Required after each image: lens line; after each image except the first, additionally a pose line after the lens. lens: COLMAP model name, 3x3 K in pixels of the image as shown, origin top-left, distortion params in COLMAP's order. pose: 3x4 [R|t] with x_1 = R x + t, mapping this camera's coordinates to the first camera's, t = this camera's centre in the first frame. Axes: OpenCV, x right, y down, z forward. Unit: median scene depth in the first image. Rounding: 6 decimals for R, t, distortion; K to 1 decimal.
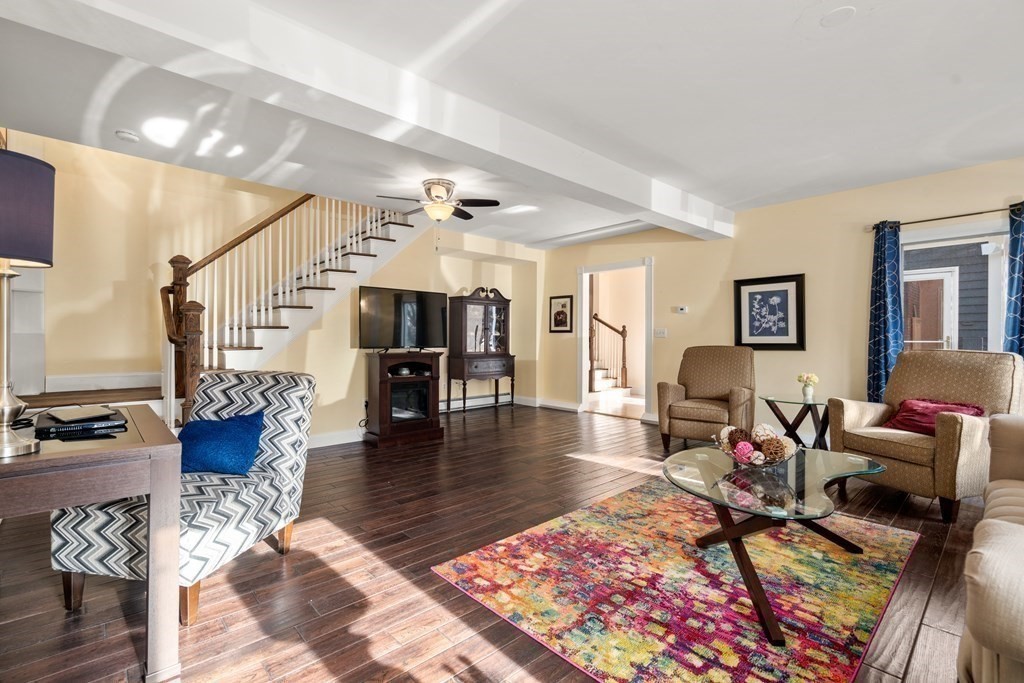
lens RADIAL K [[464.6, 0, 509.7], [0, 464.6, 339.0], [0, 0, 1]] dist [-0.007581, 0.000129]
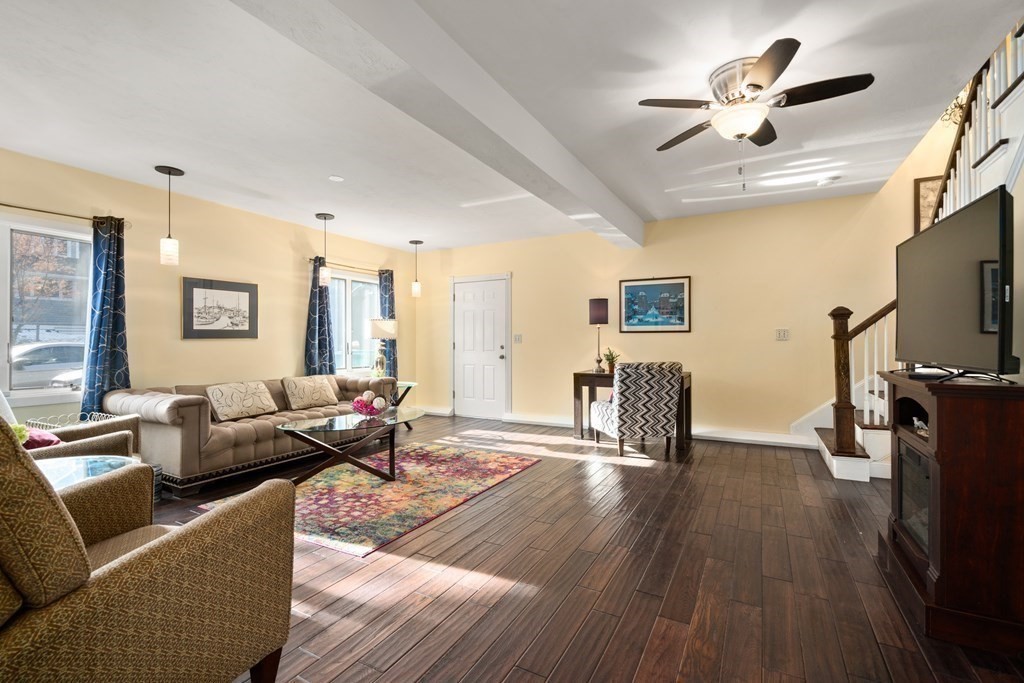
lens RADIAL K [[464.6, 0, 514.7], [0, 464.6, 338.9], [0, 0, 1]] dist [-0.007581, 0.000129]
pose [[-0.945894, 0.001925, -0.324471, 0.501829], [0.003354, 0.999987, -0.003845, -0.010489], [0.324460, -0.004725, -0.945888, 2.452236]]
